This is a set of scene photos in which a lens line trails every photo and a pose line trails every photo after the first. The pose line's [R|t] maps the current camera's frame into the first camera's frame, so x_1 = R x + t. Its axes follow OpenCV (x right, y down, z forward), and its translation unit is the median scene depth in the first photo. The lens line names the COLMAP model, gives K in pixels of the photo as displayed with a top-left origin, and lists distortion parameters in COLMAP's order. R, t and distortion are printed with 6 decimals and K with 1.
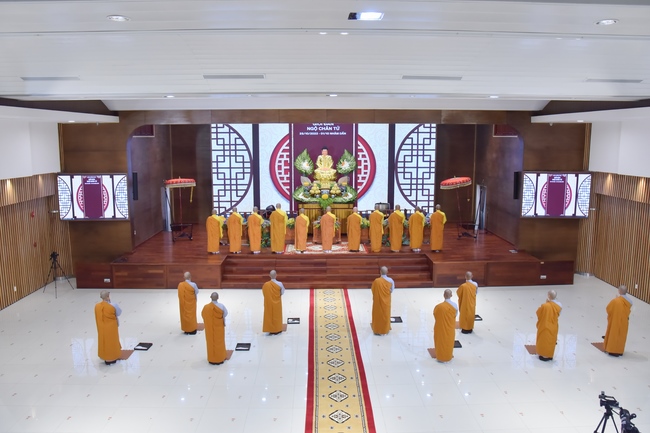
lens RADIAL K [[487.1, 0, 326.3], [0, 487.1, 201.6], [0, 0, 1]] dist [-0.121981, 0.092795]
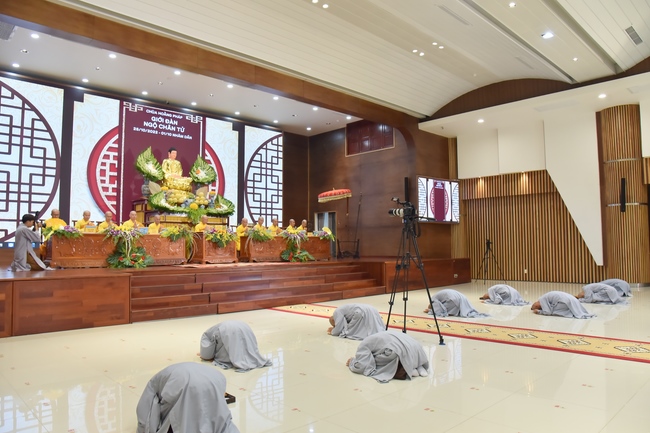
lens RADIAL K [[464.1, 0, 325.0], [0, 464.1, 216.5], [0, 0, 1]] dist [-0.117117, 0.071676]
pose [[0.732632, 0.038473, 0.679536, -0.295843], [0.099981, 0.981487, -0.163362, 0.123926], [-0.673241, 0.187625, 0.715222, 0.354415]]
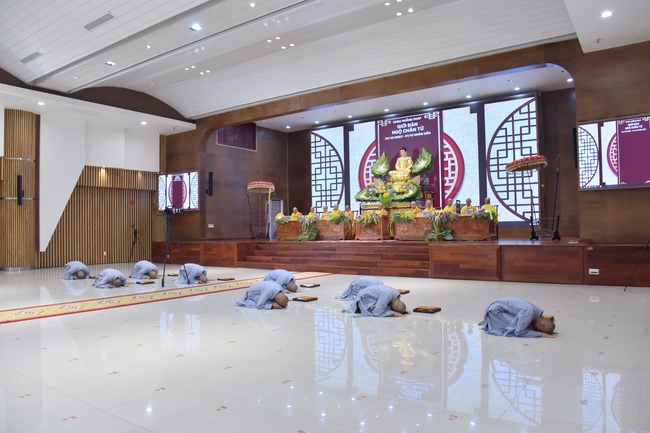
lens RADIAL K [[475.1, 0, 325.0], [0, 475.1, 216.5], [0, 0, 1]] dist [-0.115751, 0.077790]
pose [[0.802753, -0.025750, -0.595755, 0.398738], [-0.067559, 0.988707, -0.133767, 0.143350], [0.592472, 0.147631, 0.791948, 0.213700]]
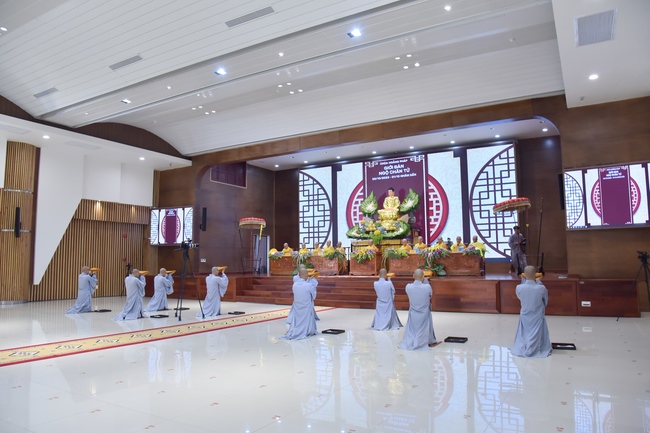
lens RADIAL K [[464.1, 0, 325.0], [0, 464.1, 216.5], [0, 0, 1]] dist [-0.117117, 0.071676]
pose [[0.851995, -0.058844, -0.520232, 0.356675], [-0.063380, 0.974763, -0.214056, 0.148169], [0.519699, 0.215347, 0.826764, 0.166332]]
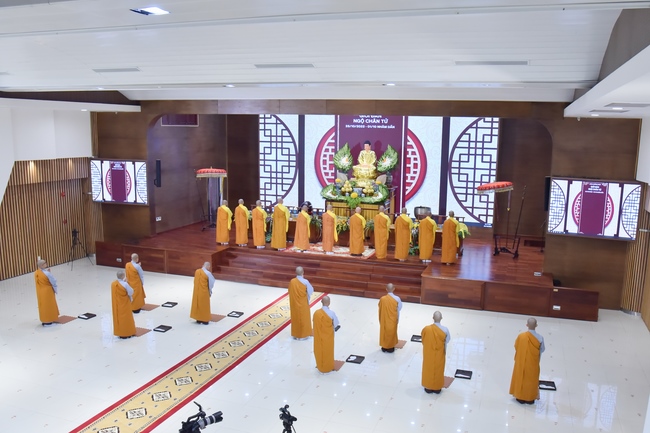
lens RADIAL K [[558.1, 0, 359.9], [0, 558.1, 224.0], [0, 0, 1]] dist [-0.124178, 0.097420]
pose [[0.946570, 0.074912, -0.313678, 0.313219], [-0.064804, 0.996991, 0.042544, -0.001605], [0.315921, -0.019943, 0.948576, 0.005391]]
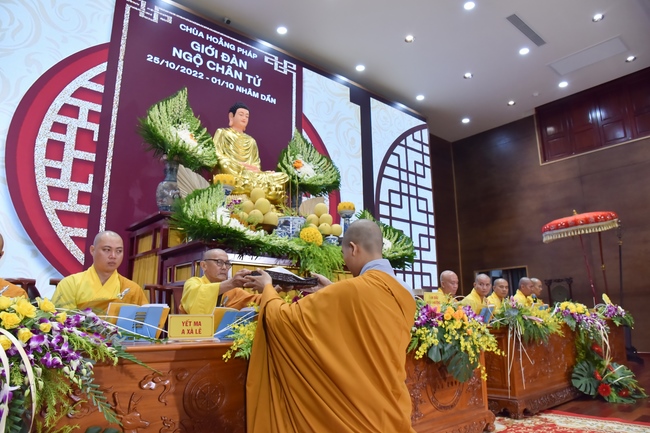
lens RADIAL K [[449.1, 0, 325.0], [0, 449.1, 216.5], [0, 0, 1]] dist [-0.113649, 0.060345]
pose [[0.769483, 0.132012, 0.624875, -0.123711], [0.101206, 0.940838, -0.323389, 0.047490], [-0.630597, 0.312083, 0.710599, 0.769667]]
